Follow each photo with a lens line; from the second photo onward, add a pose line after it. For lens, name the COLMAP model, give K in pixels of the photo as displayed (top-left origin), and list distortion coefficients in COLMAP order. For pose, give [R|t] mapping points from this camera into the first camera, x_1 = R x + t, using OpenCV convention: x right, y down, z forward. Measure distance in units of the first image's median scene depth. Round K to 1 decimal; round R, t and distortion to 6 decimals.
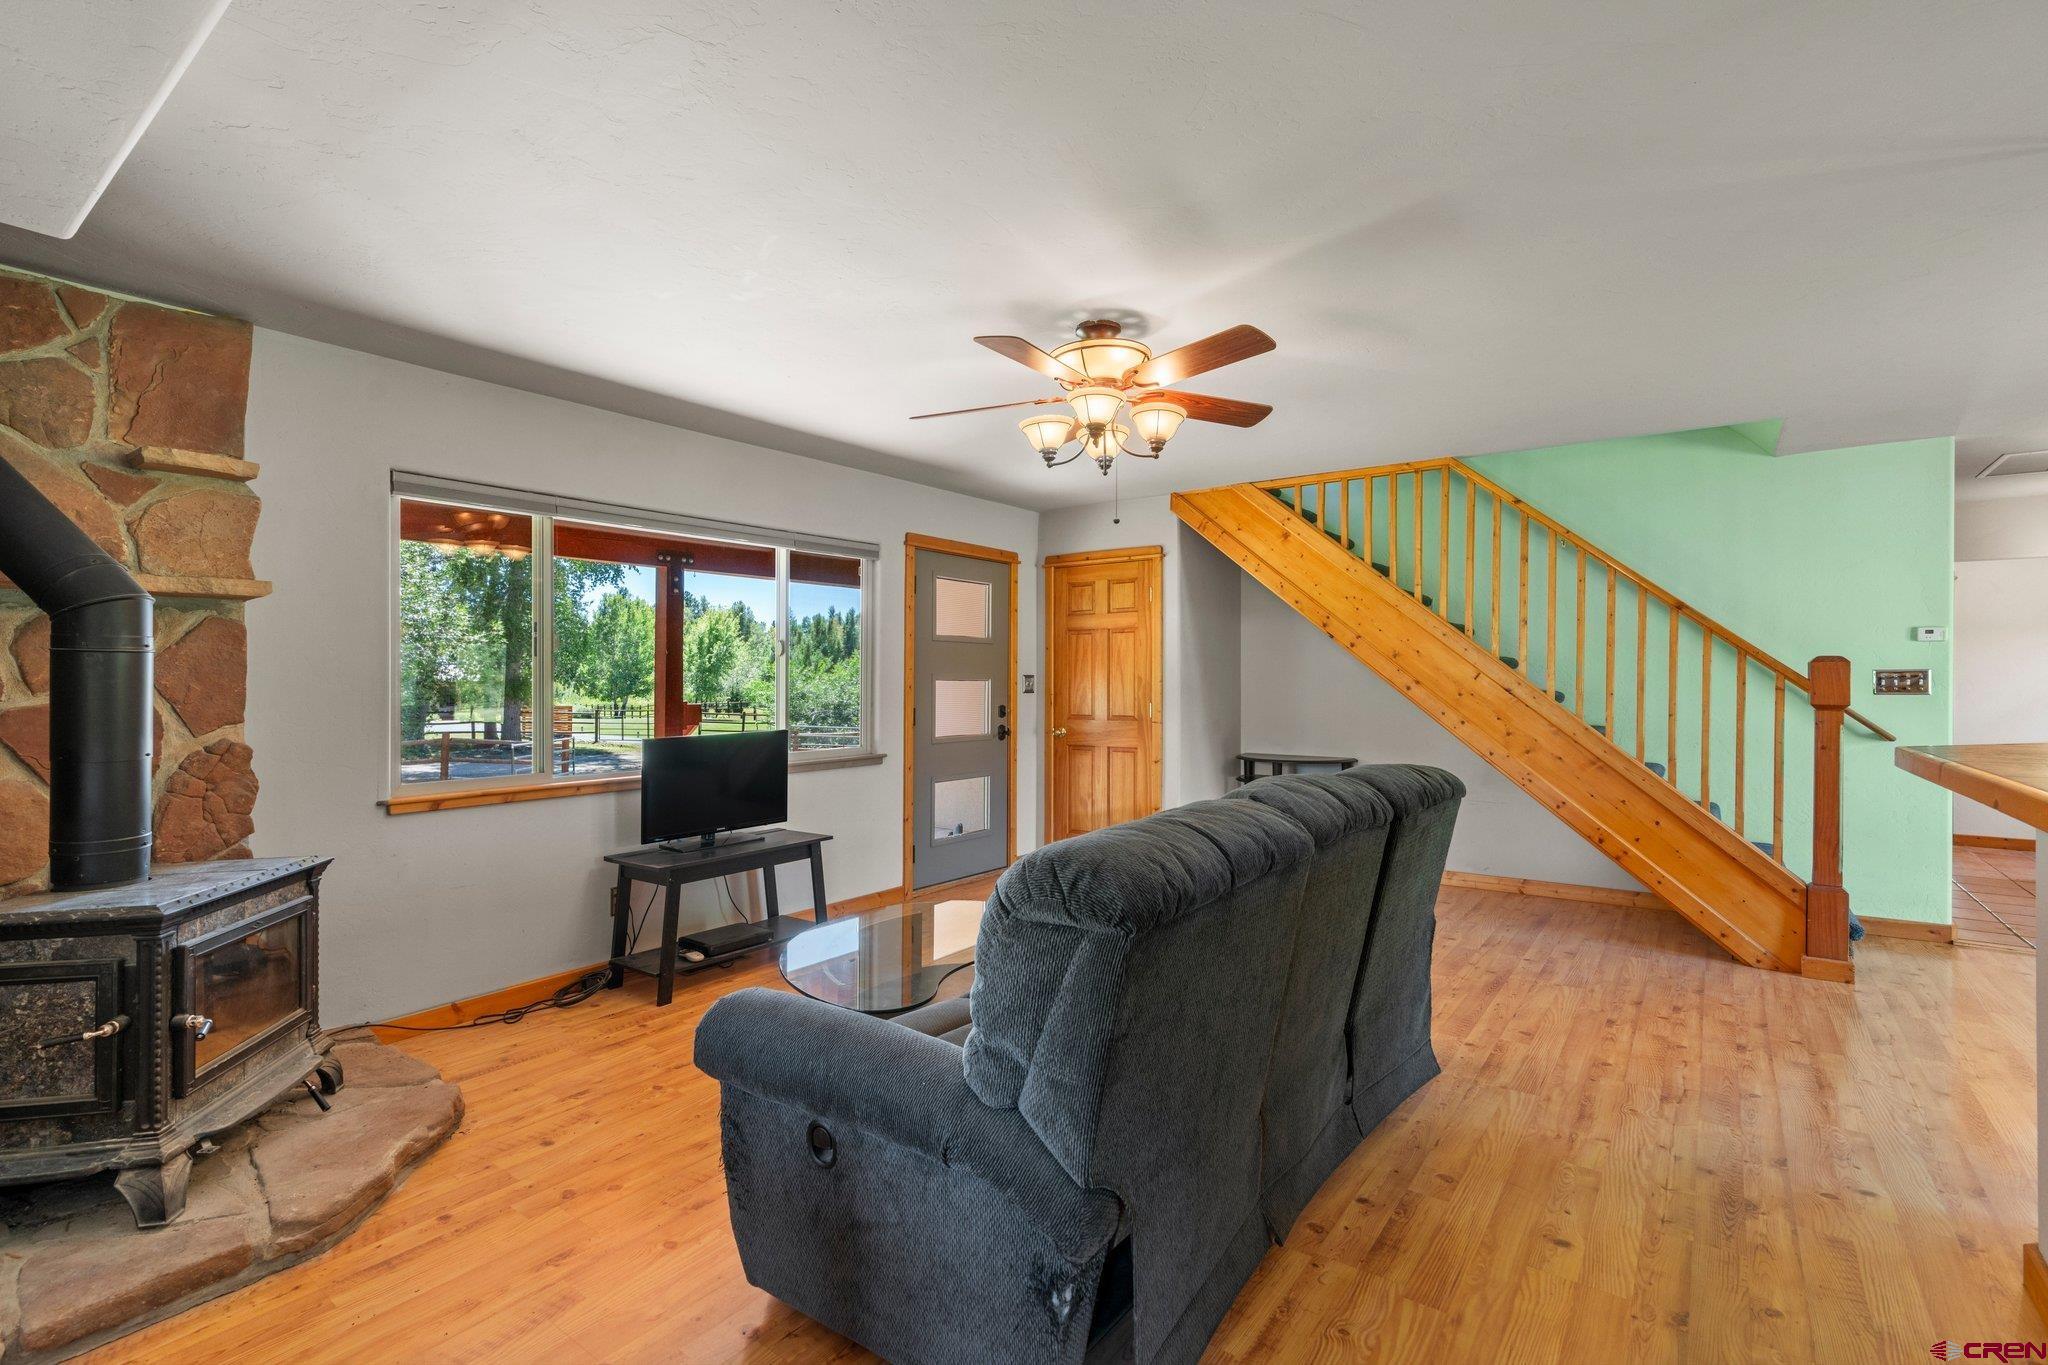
lens RADIAL K [[934.1, 0, 1036.4], [0, 934.1, 687.8], [0, 0, 1]] dist [-0.001589, -0.000352]
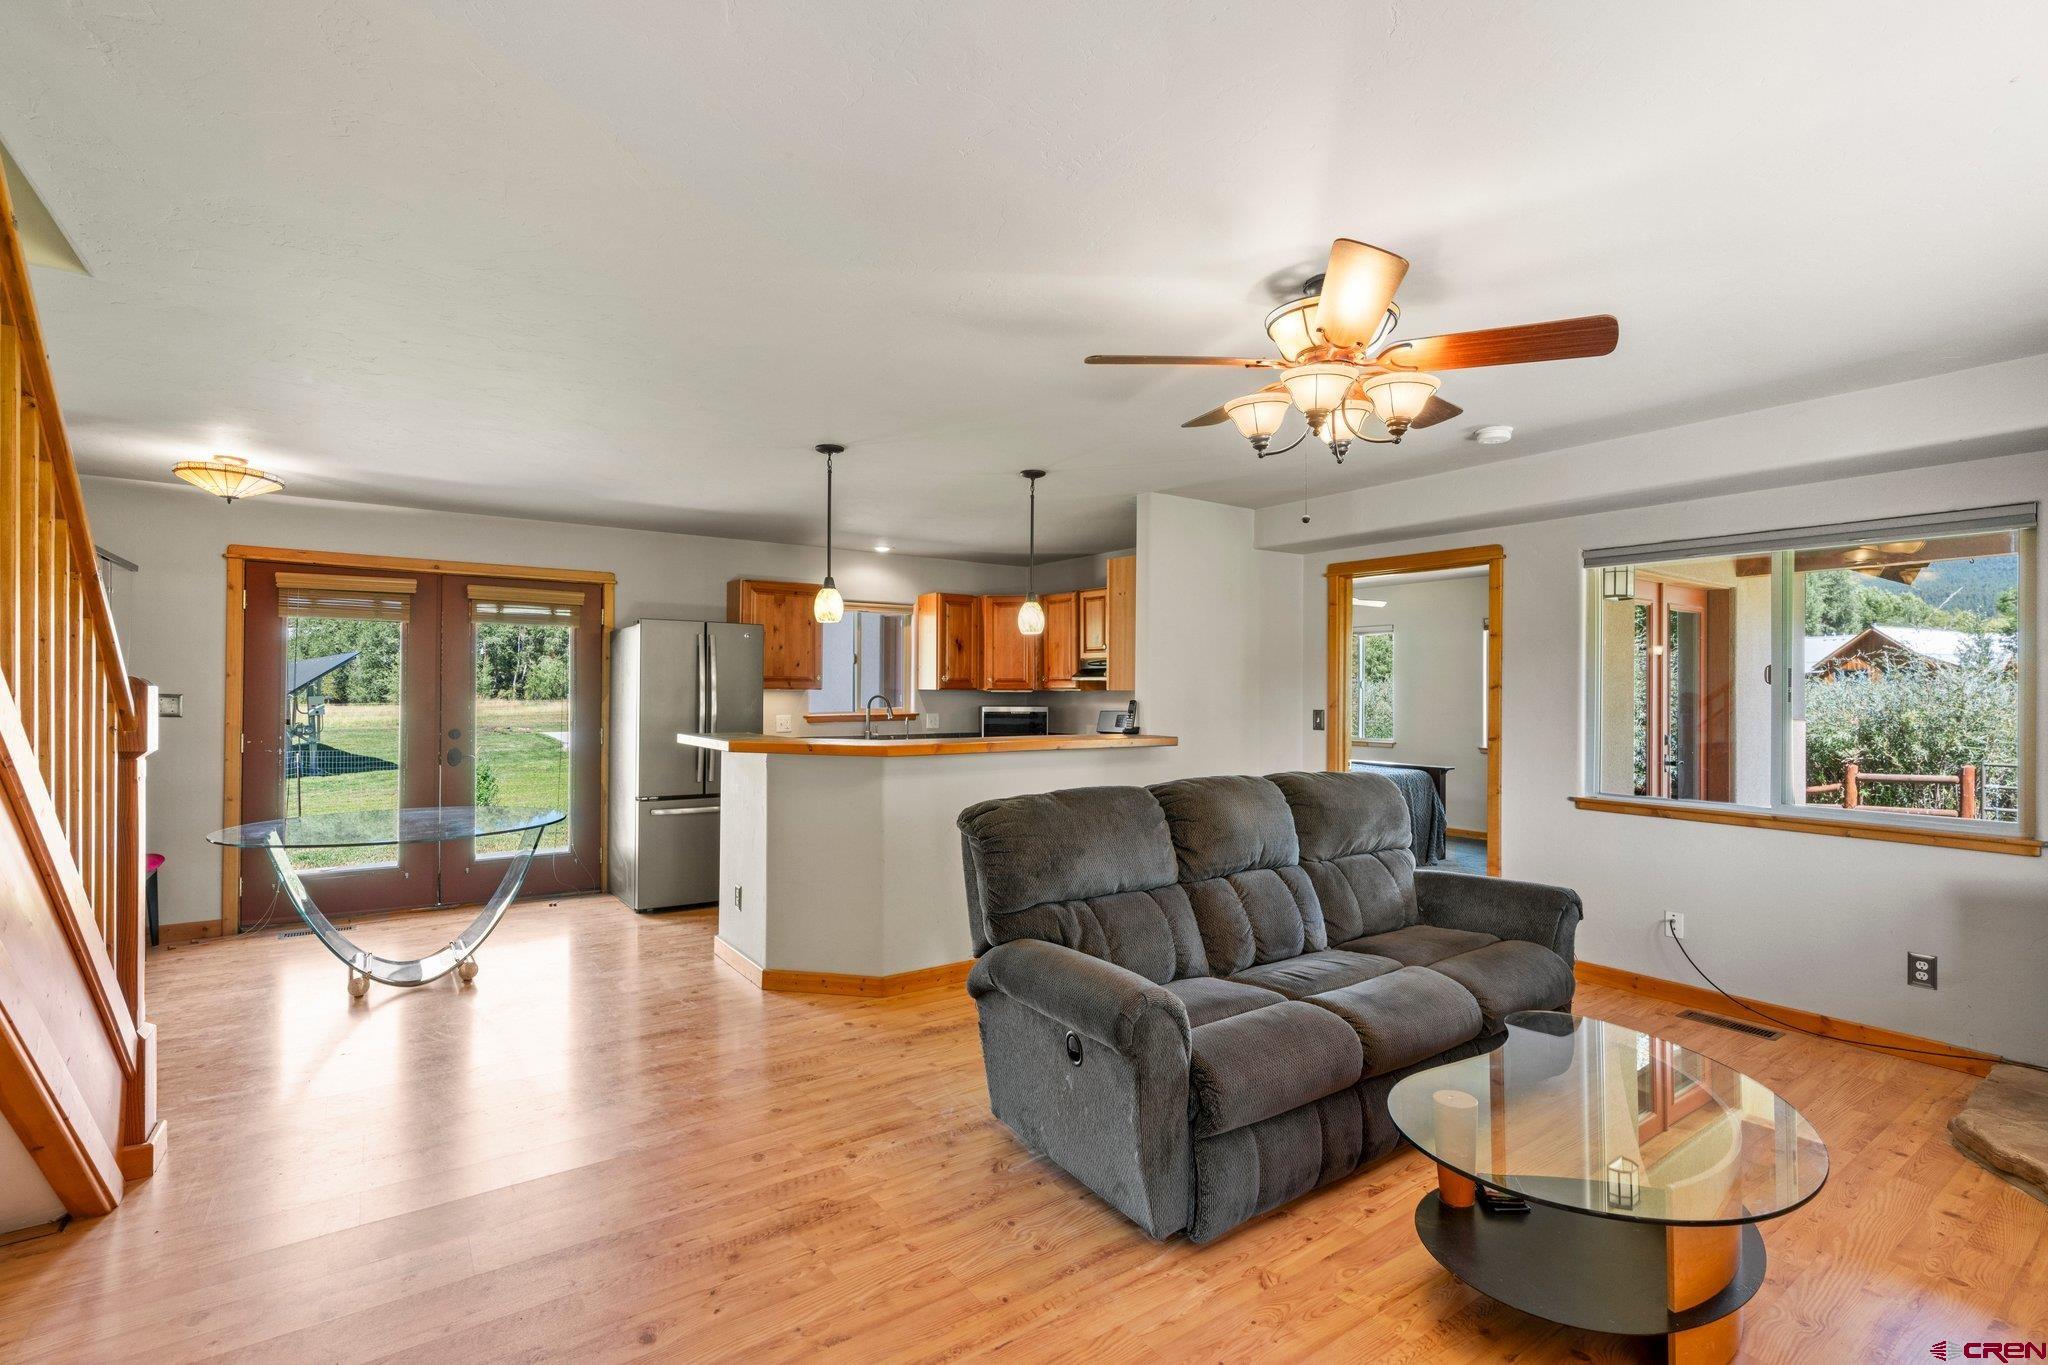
lens RADIAL K [[934.1, 0, 1036.4], [0, 934.1, 687.8], [0, 0, 1]] dist [-0.001589, -0.000352]
pose [[-0.950299, -0.002577, 0.311327, 0.056025], [-0.001869, 0.999995, 0.002572, -0.040371], [-0.311332, 0.001862, -0.950299, 1.921609]]
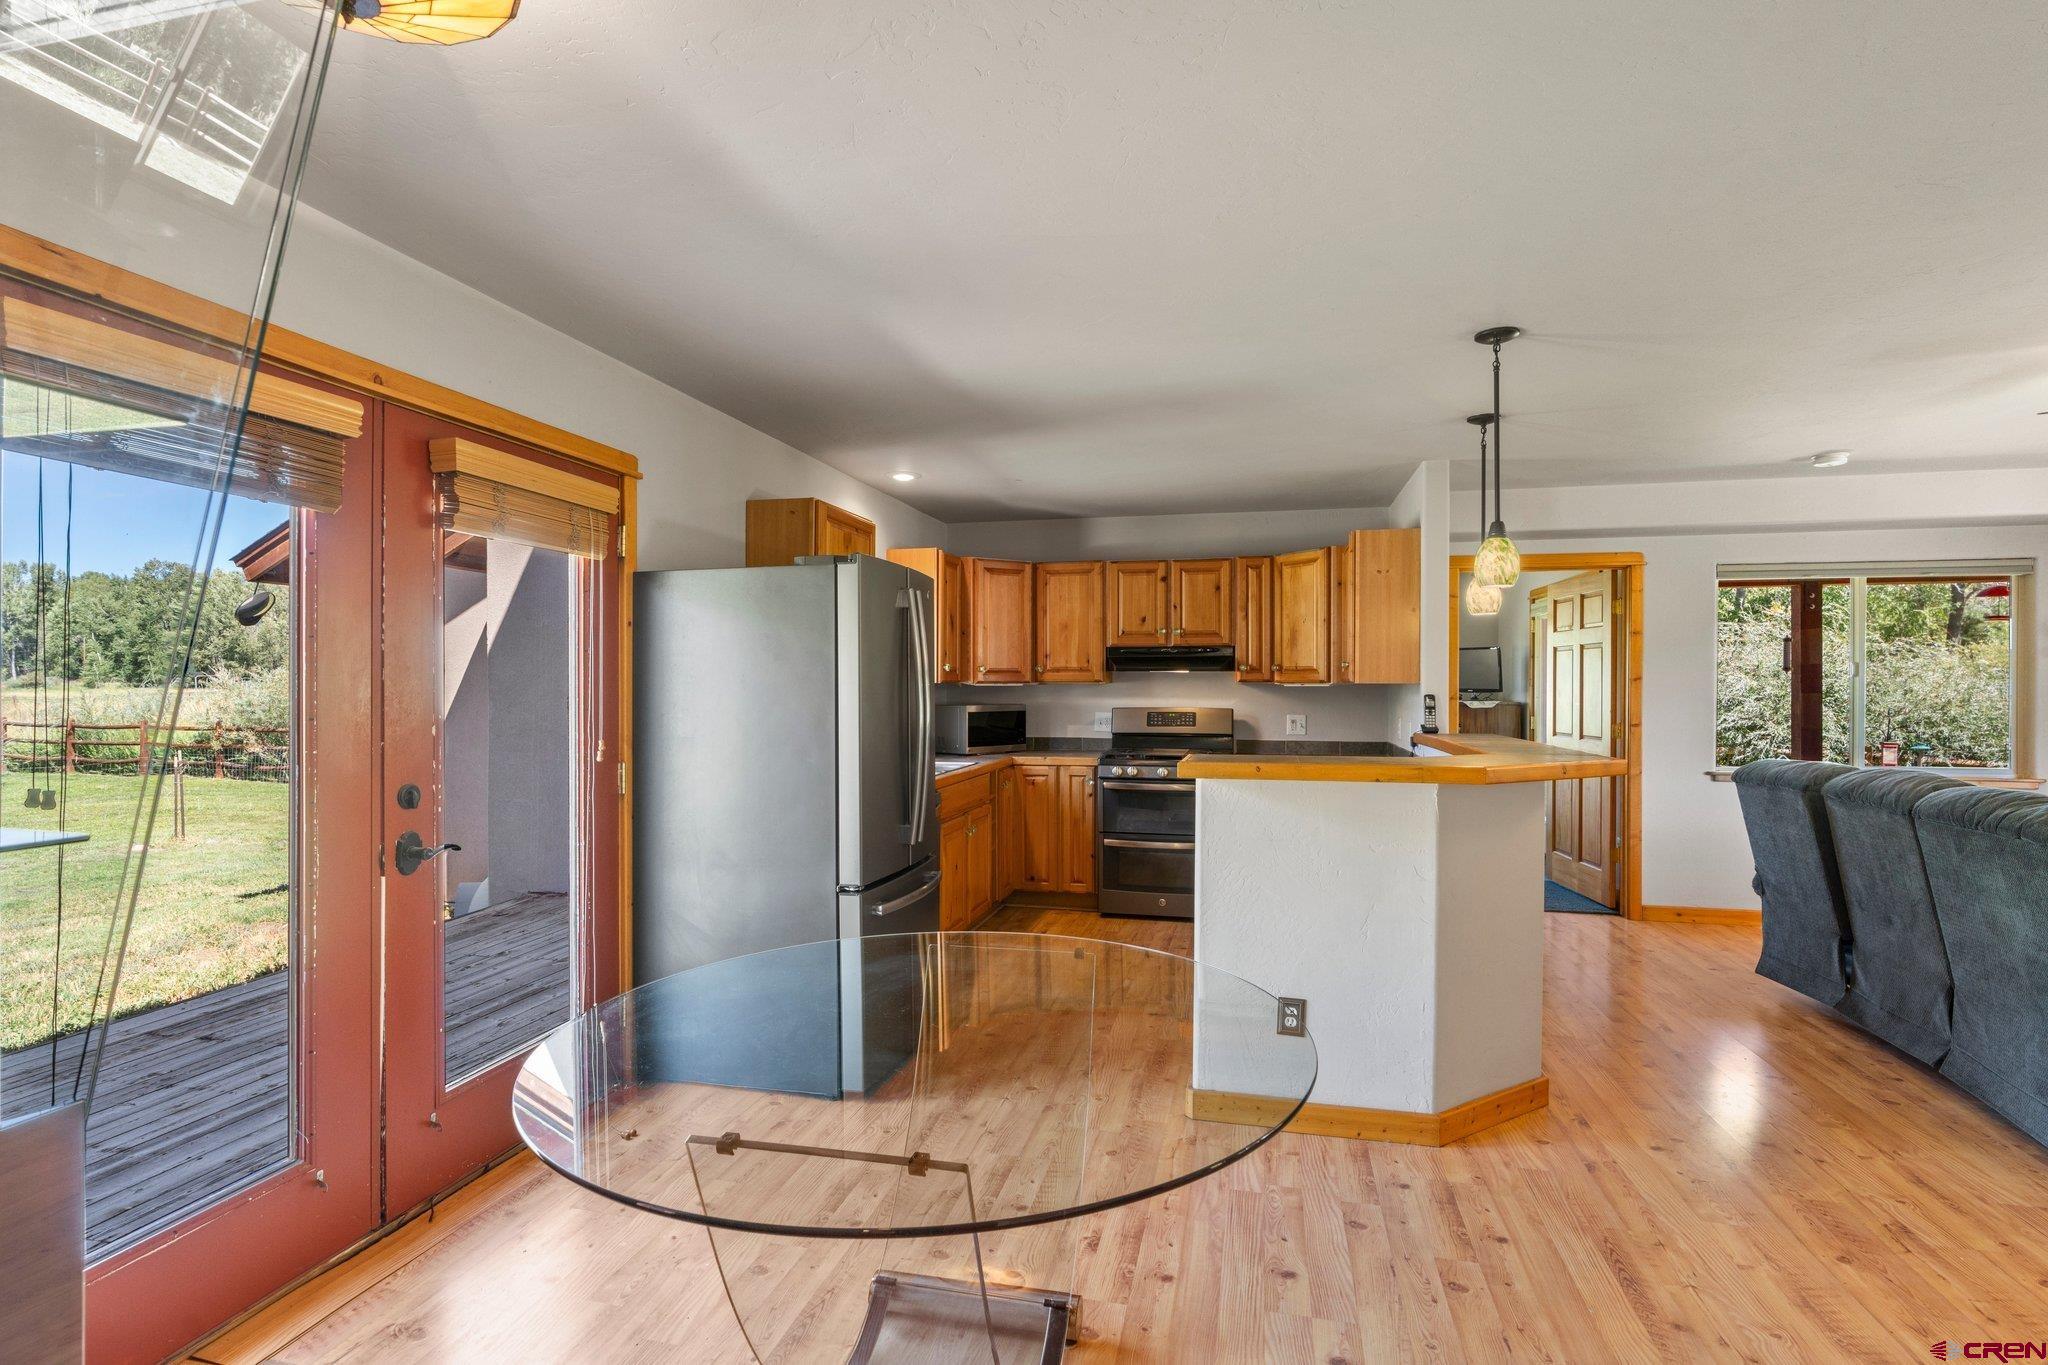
lens RADIAL K [[964.9, 0, 1036.1], [0, 964.9, 689.6], [0, 0, 1]] dist [-0.002323, 0.000376]
pose [[-0.922581, 0.002970, -0.385793, 1.630960], [-0.001220, 0.999943, 0.010616, -0.037844], [0.385802, 0.010265, -0.922524, 1.420870]]
